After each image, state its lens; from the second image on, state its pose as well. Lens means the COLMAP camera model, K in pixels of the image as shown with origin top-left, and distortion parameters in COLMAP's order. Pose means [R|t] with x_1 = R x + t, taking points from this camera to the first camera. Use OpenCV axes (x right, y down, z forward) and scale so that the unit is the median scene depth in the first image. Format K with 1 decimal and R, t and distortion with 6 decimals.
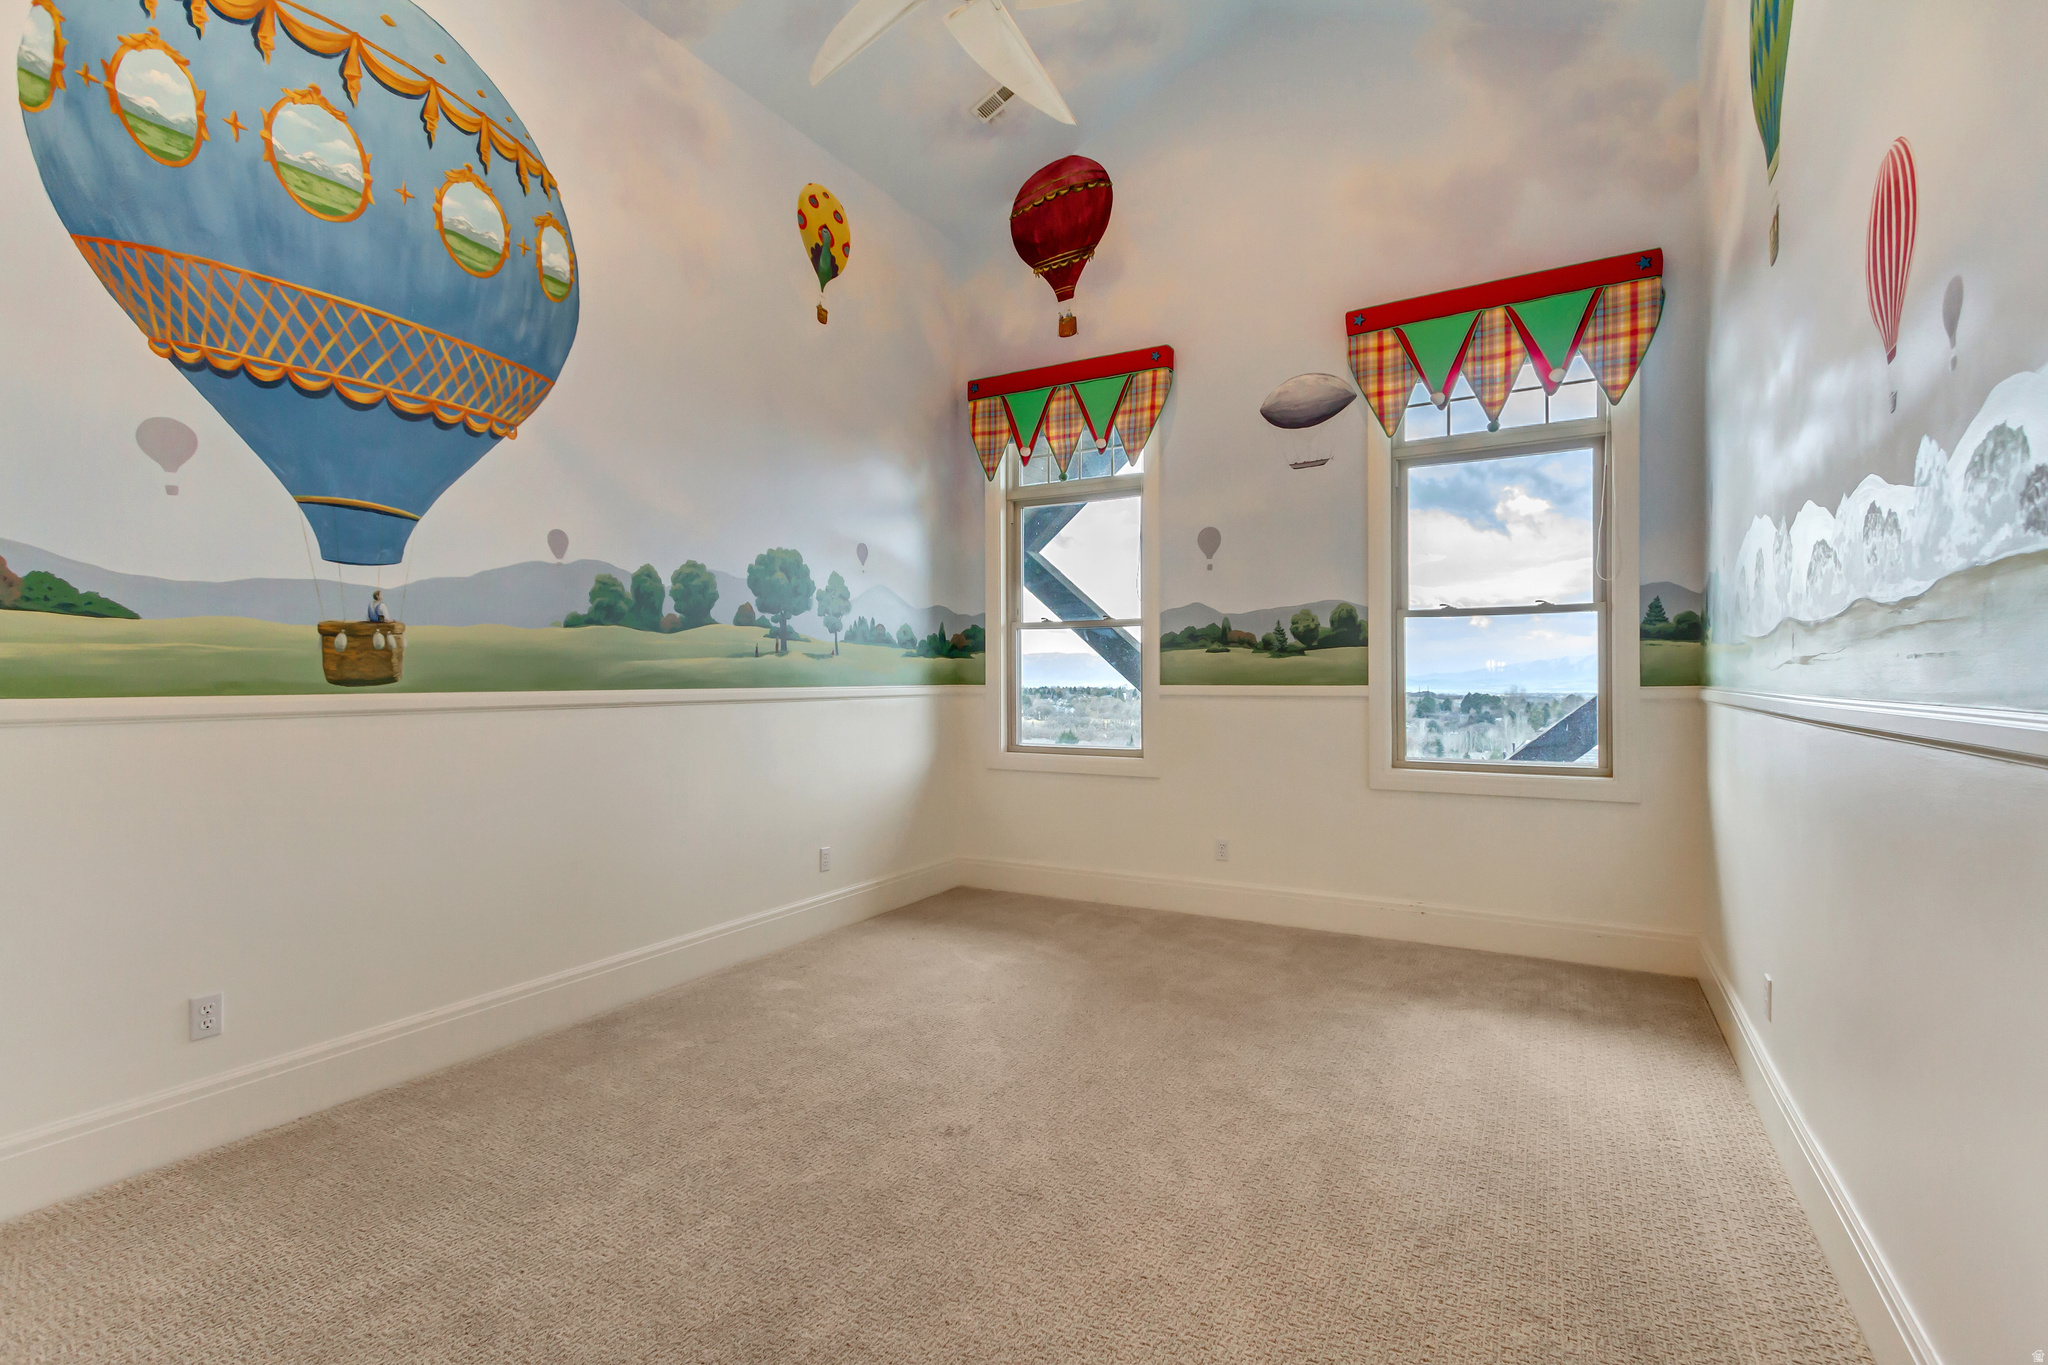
lens RADIAL K [[938.5, 0, 1026.1], [0, 938.5, 693.6], [0, 0, 1]] dist [0.007572, -0.002277]
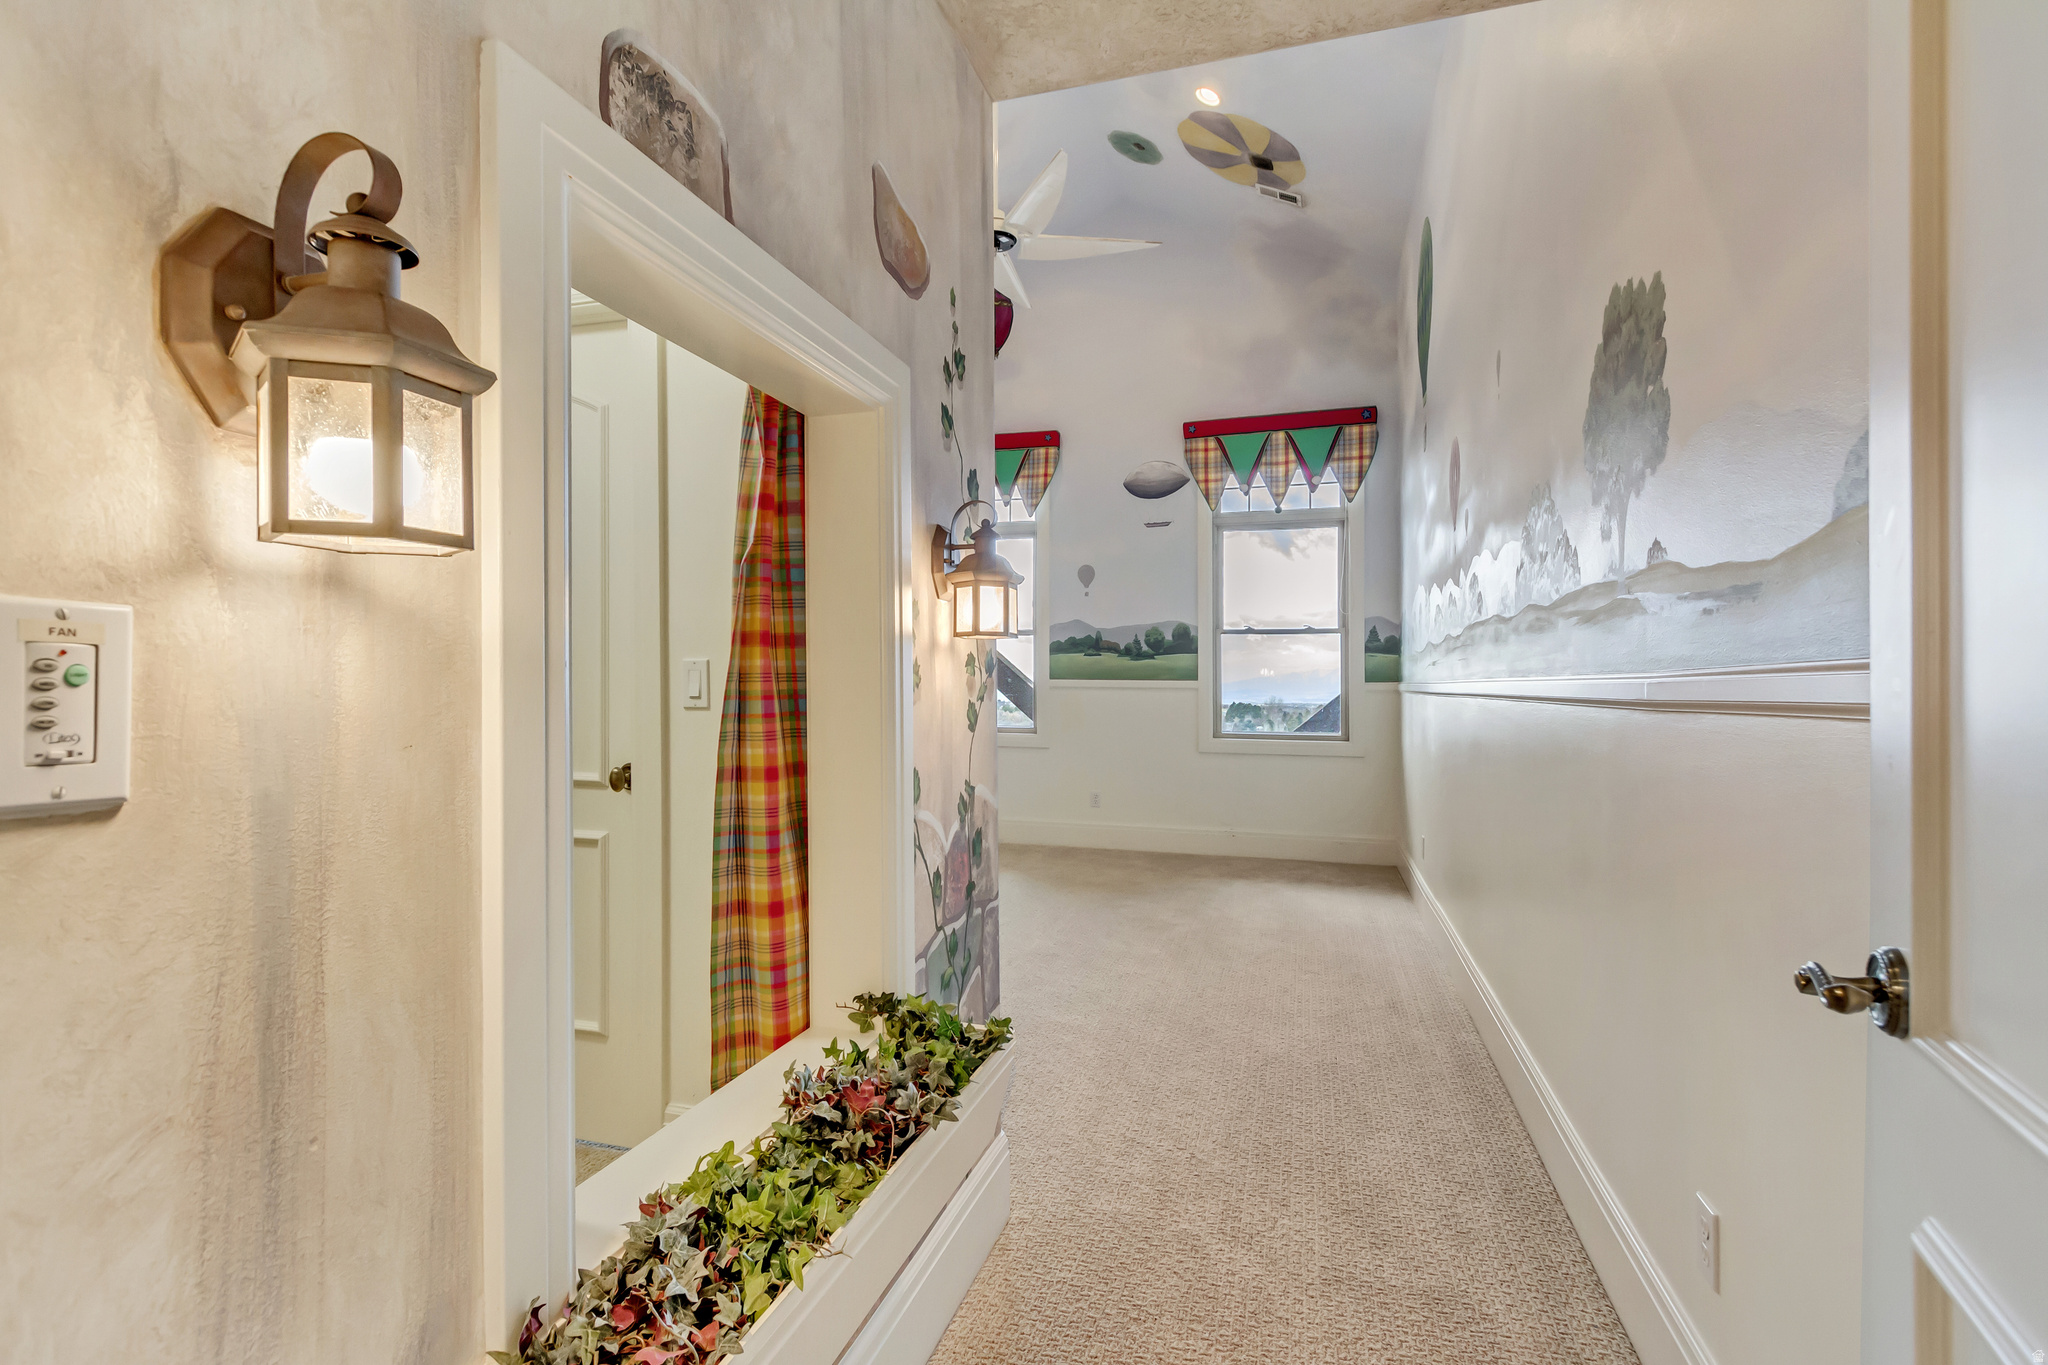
lens RADIAL K [[938.5, 0, 1026.0], [0, 938.5, 671.0], [0, 0, 1]] dist [0.007572, -0.002277]
pose [[0.975674, 0.015914, 0.218648, -0.219552], [-0.009437, 0.999486, -0.030637, 0.024334], [-0.219023, 0.027828, 0.975323, -0.367481]]
